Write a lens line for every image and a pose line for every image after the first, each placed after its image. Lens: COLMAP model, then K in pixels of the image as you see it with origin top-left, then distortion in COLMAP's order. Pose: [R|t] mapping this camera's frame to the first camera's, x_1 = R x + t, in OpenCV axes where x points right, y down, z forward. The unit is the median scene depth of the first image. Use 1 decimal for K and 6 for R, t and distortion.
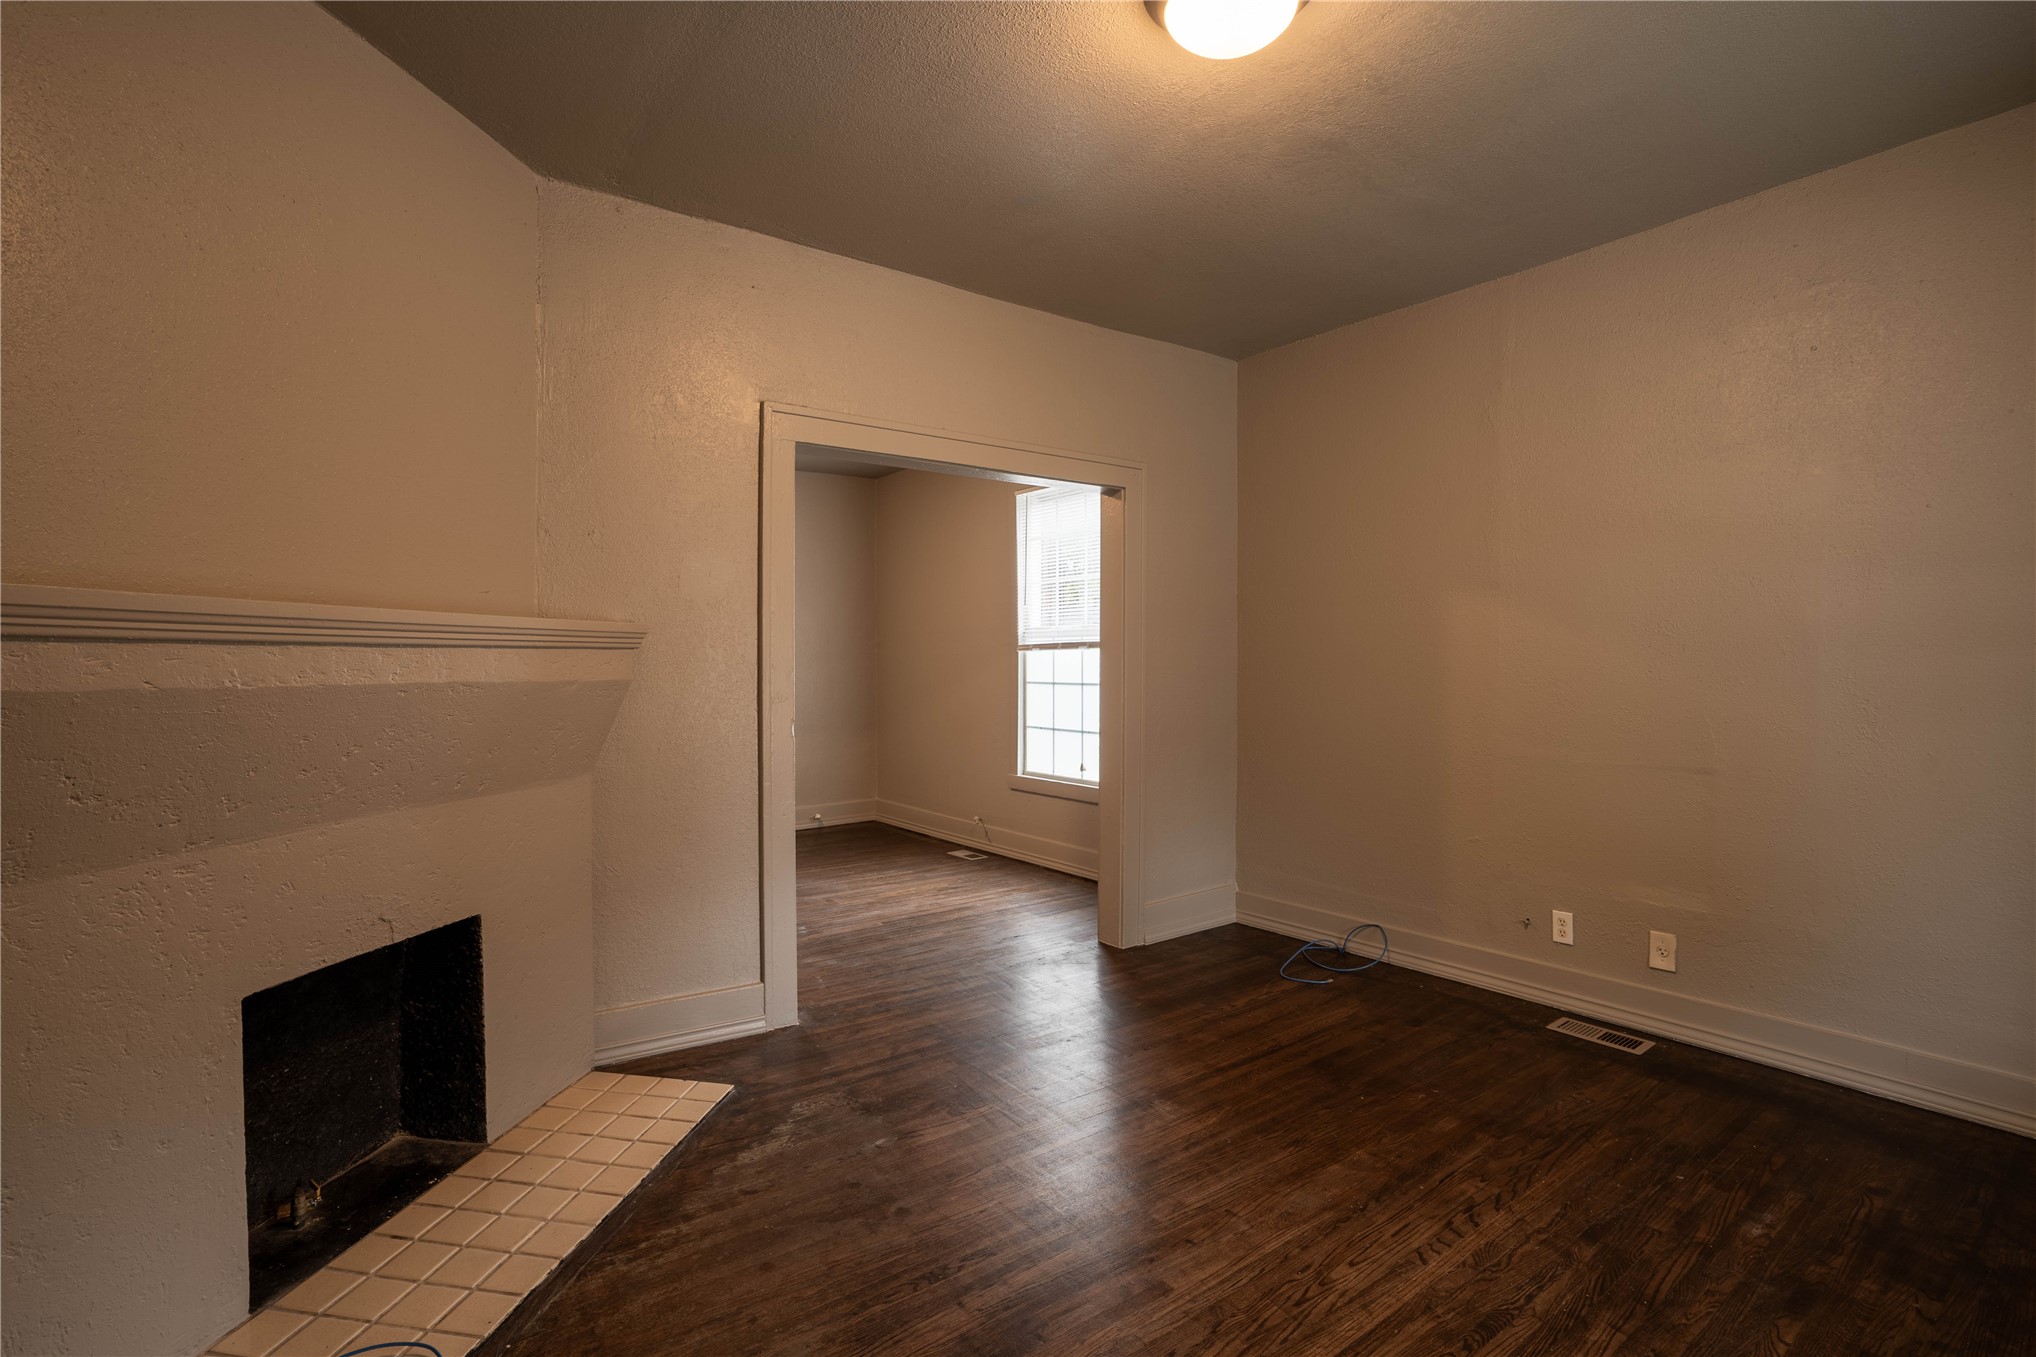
lens RADIAL K [[938.5, 0, 1017.6], [0, 938.5, 673.6], [0, 0, 1]] dist [-0.031953, 0.004346]
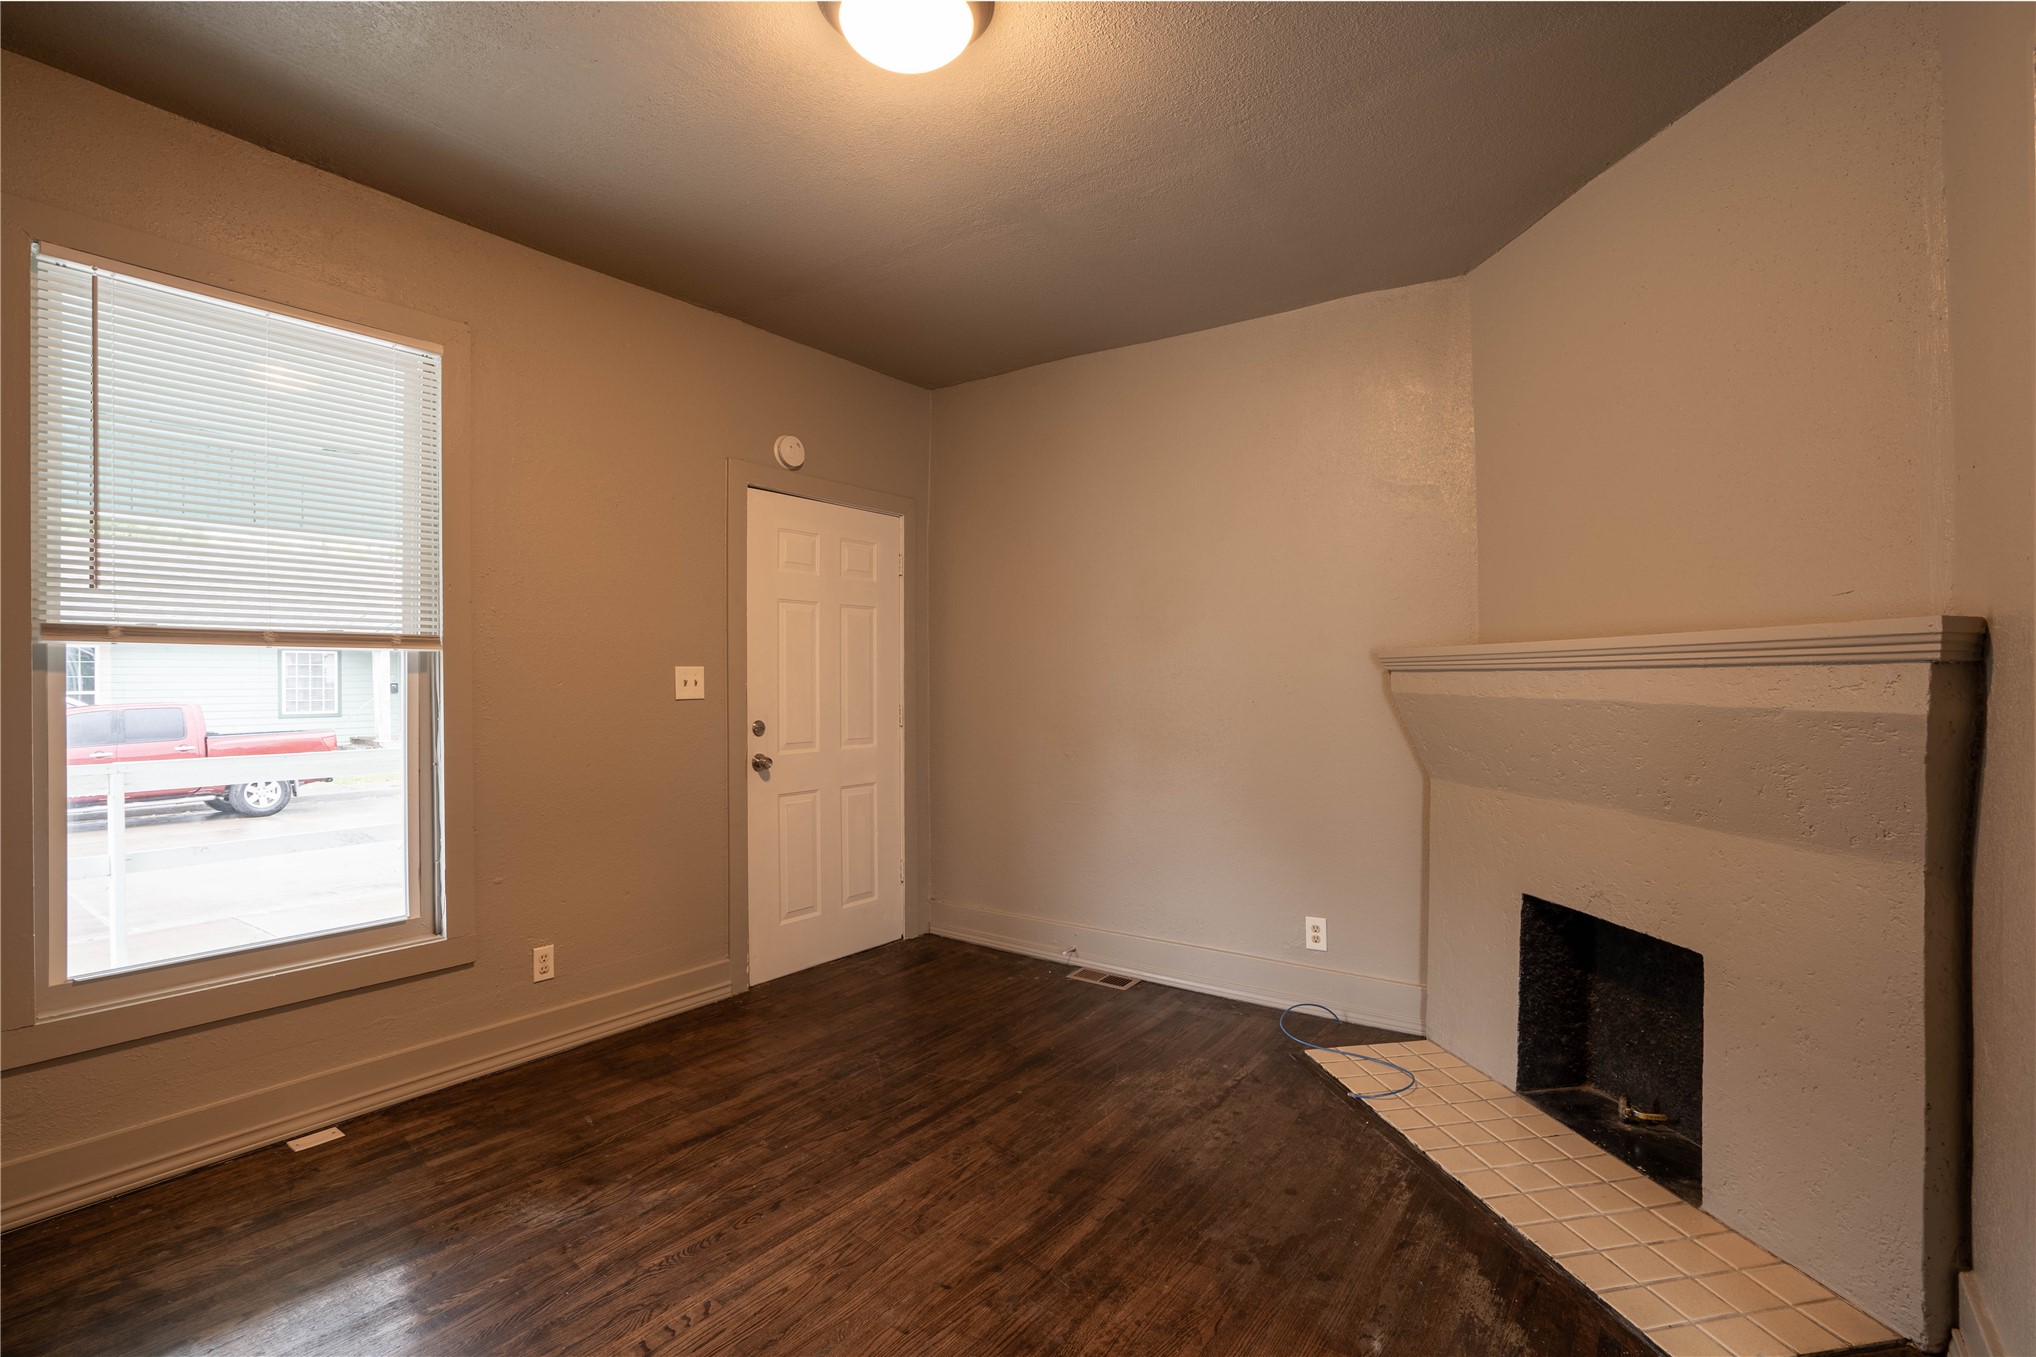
lens RADIAL K [[938.5, 0, 1018.0], [0, 938.5, 675.8], [0, 0, 1]] dist [-0.031953, 0.004346]
pose [[-0.952582, 0.000454, -0.304283, 0.412835], [-0.002295, 0.999960, 0.008678, -0.029937], [0.304274, 0.008965, -0.952542, 1.962236]]
